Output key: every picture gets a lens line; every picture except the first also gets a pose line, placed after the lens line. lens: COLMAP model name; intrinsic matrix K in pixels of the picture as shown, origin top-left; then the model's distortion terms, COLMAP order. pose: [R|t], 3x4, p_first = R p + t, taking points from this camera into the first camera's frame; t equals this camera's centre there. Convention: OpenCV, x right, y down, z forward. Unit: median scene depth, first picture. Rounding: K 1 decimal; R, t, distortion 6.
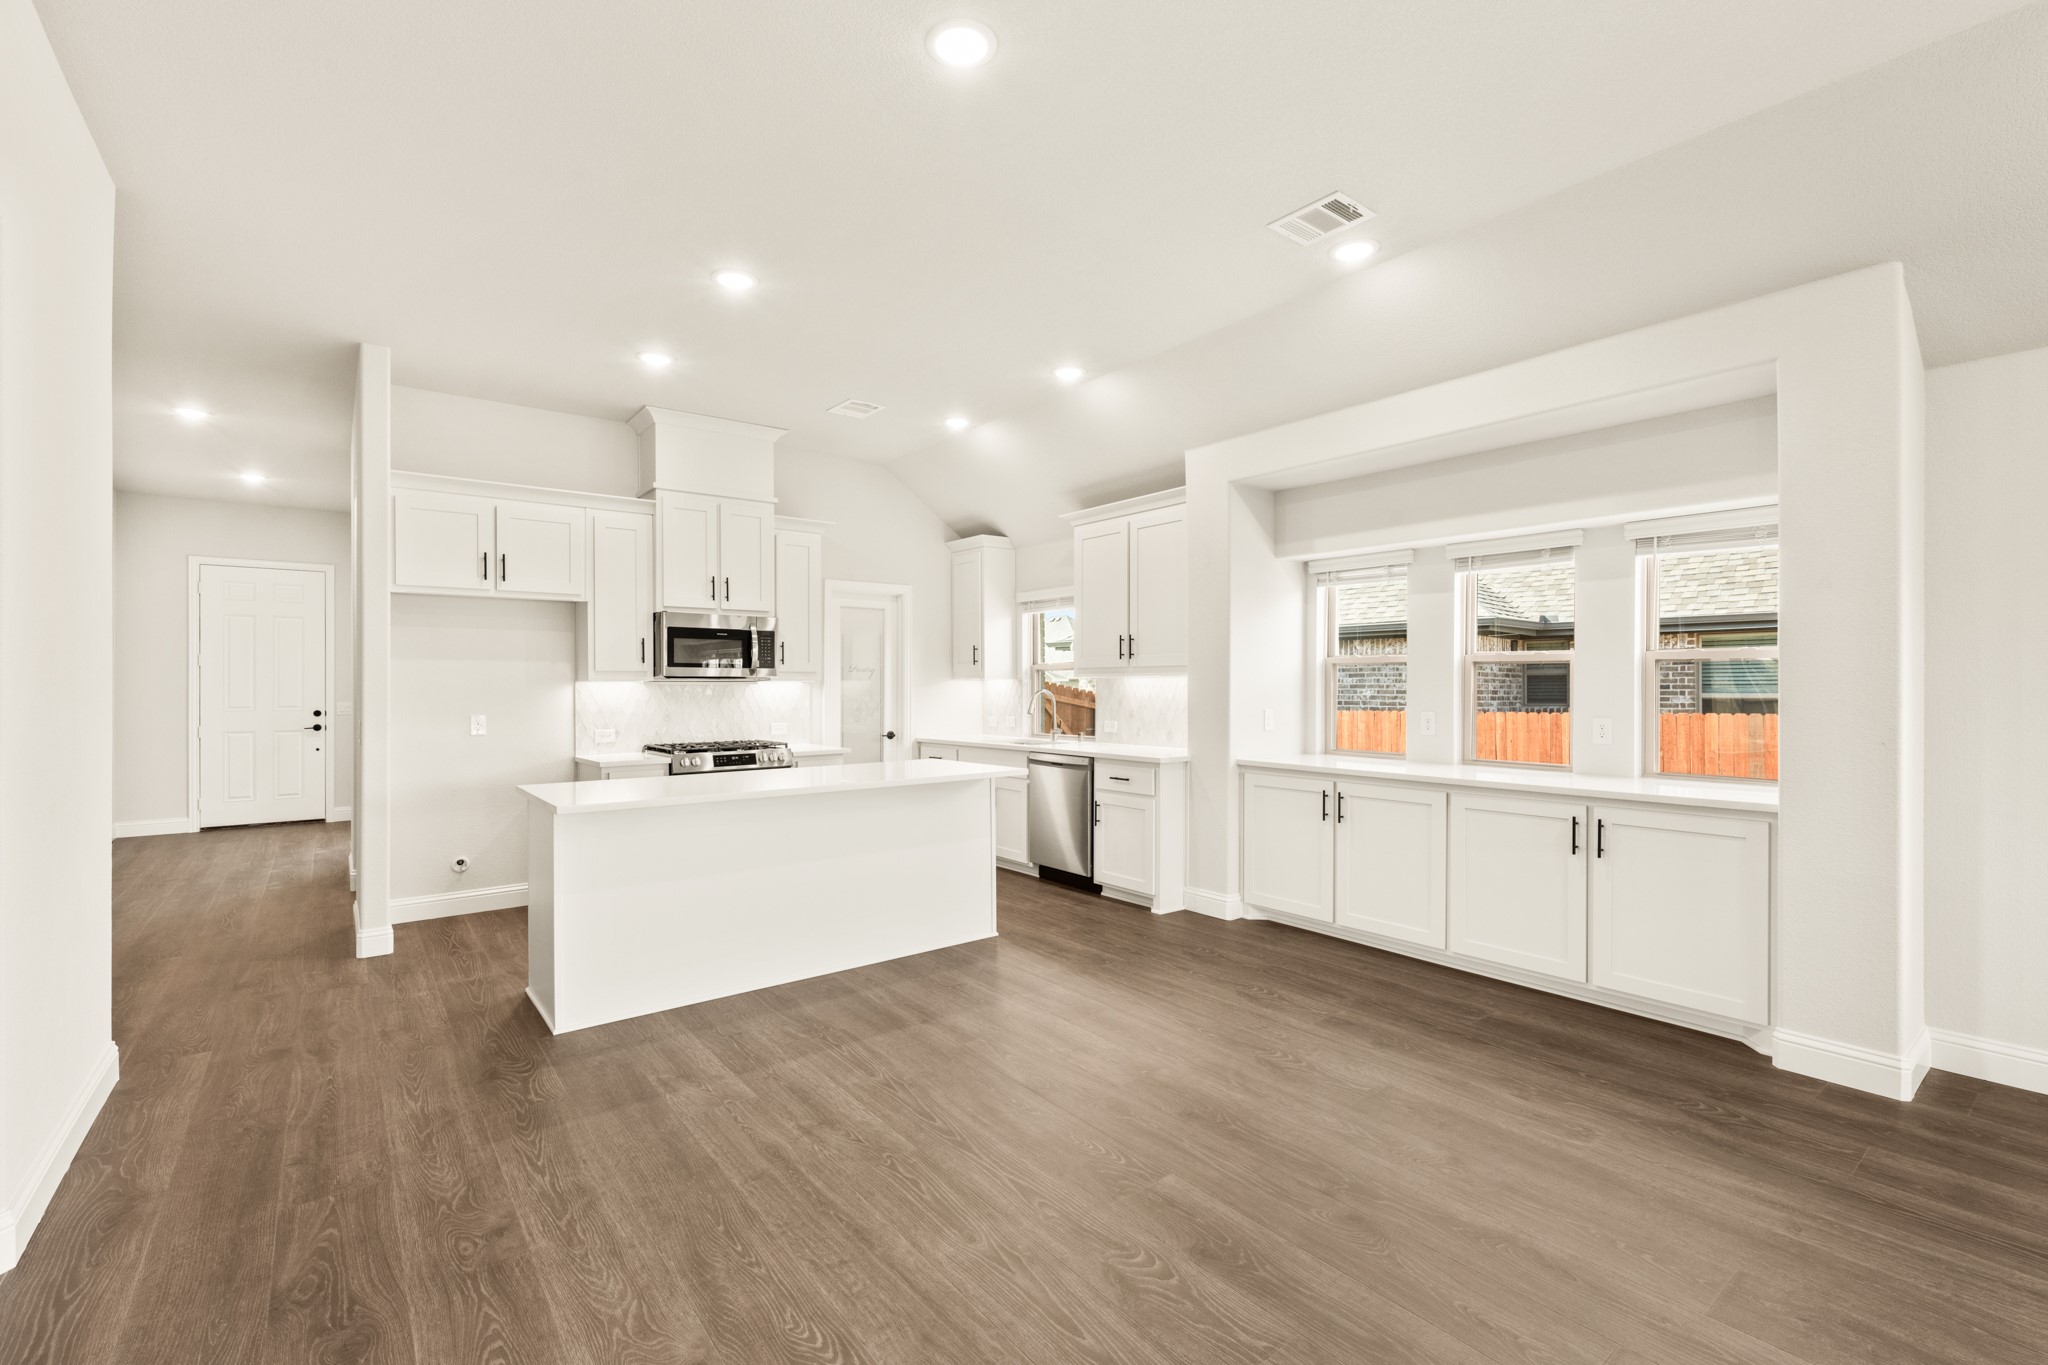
lens RADIAL K [[891.8, 0, 1021.1], [0, 891.8, 687.5], [0, 0, 1]] dist [-0.000662, -0.000010]
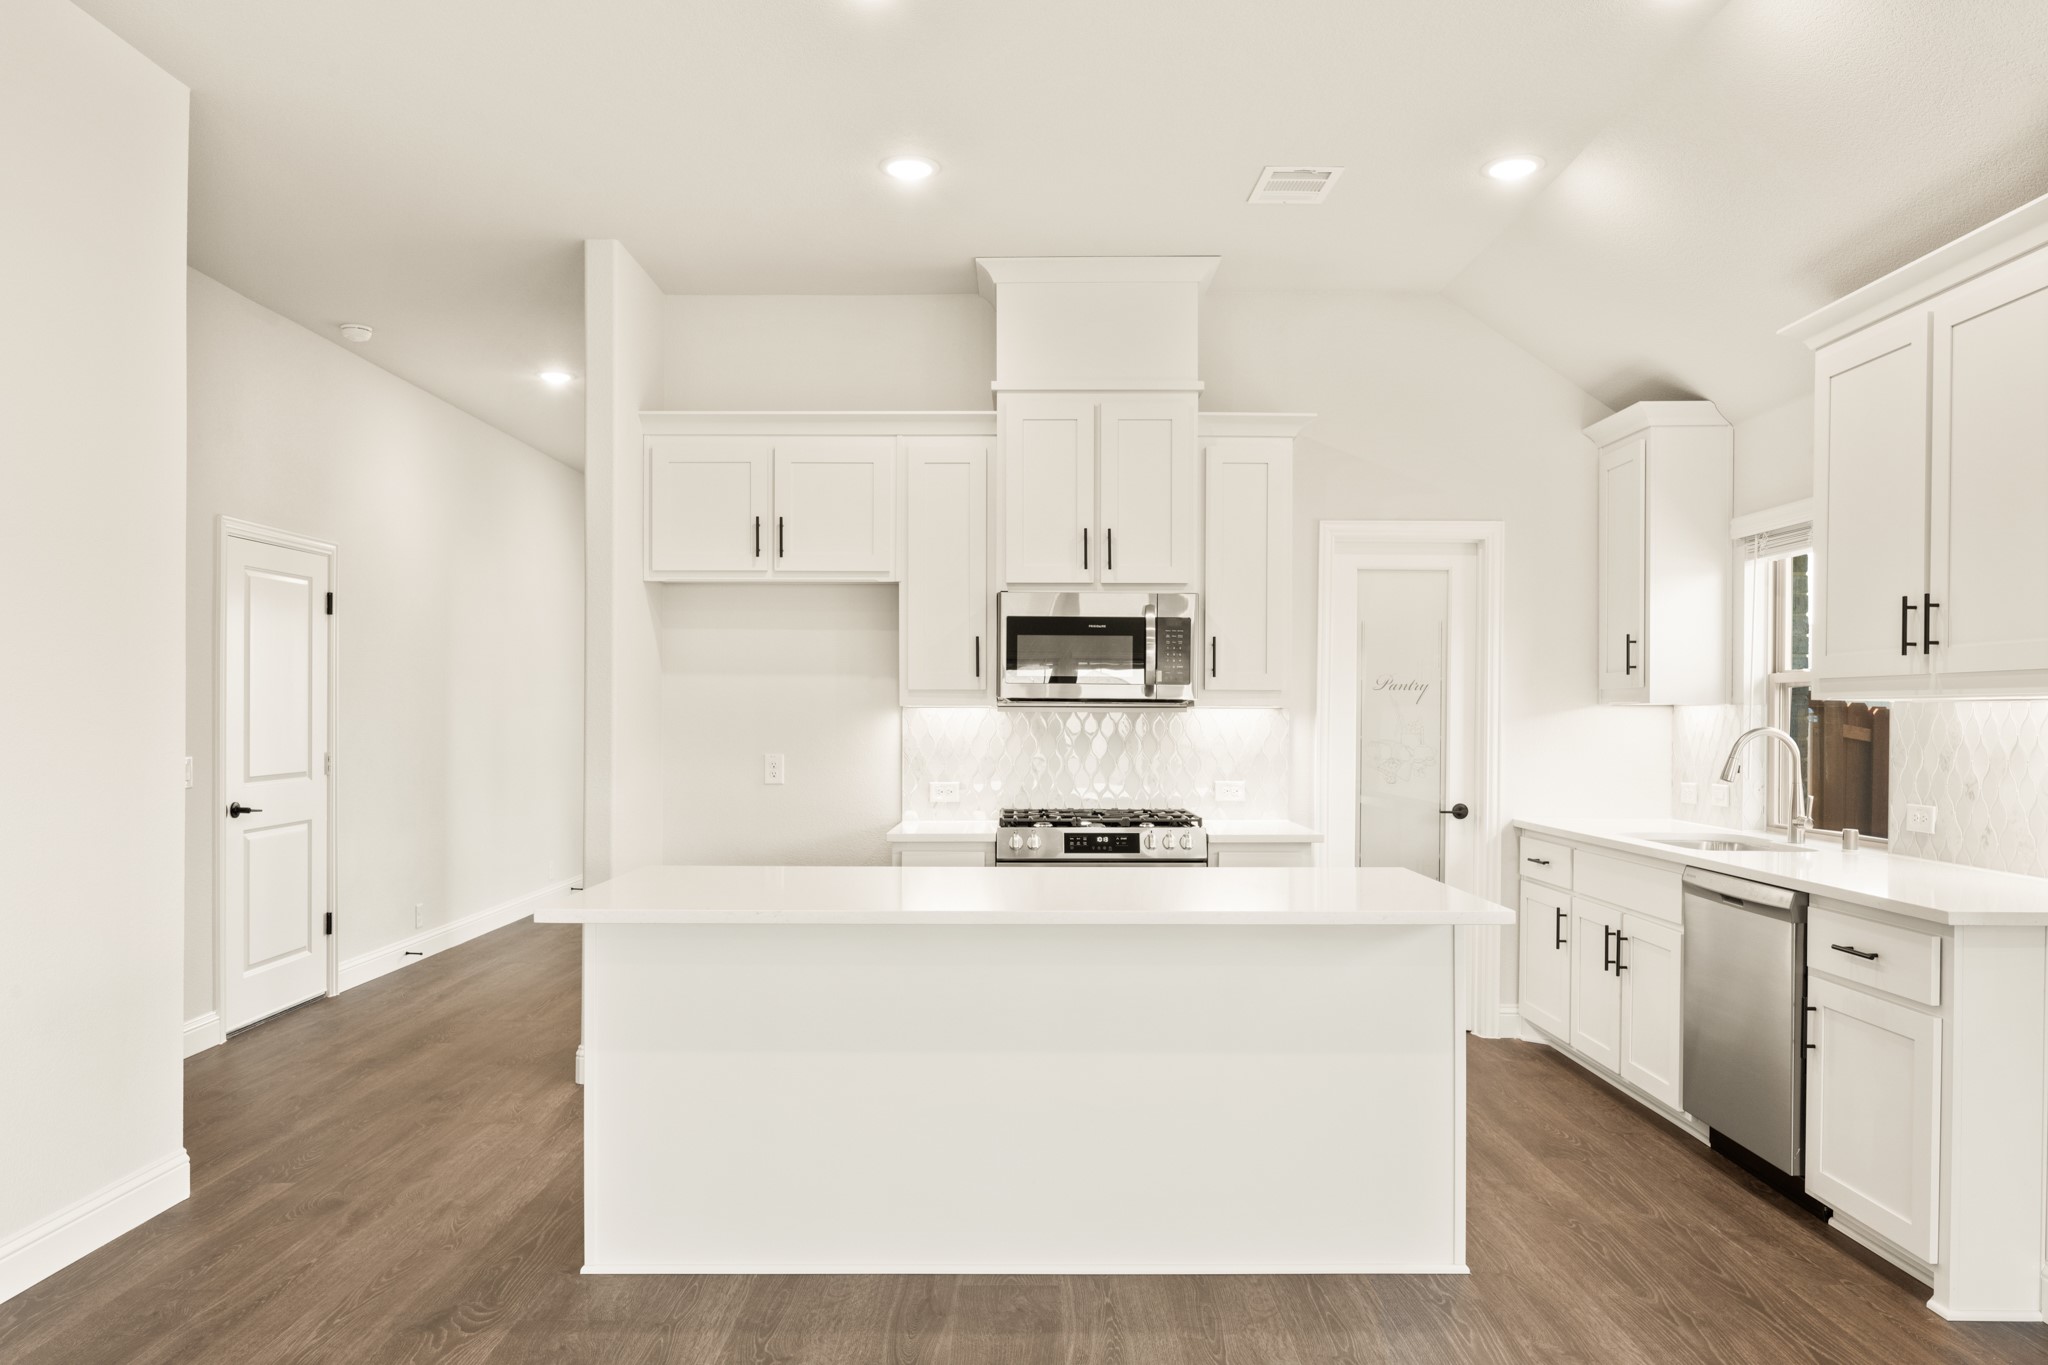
lens RADIAL K [[1382.8, 0, 1018.7], [0, 1382.8, 714.2], [0, 0, 1]] dist [0.000246, -0.000349]
pose [[0.786629, 0.006697, -0.617390, 0.205935], [-0.008219, 0.999966, 0.000374, -0.002114], [0.617371, 0.004780, 0.786657, 0.285091]]
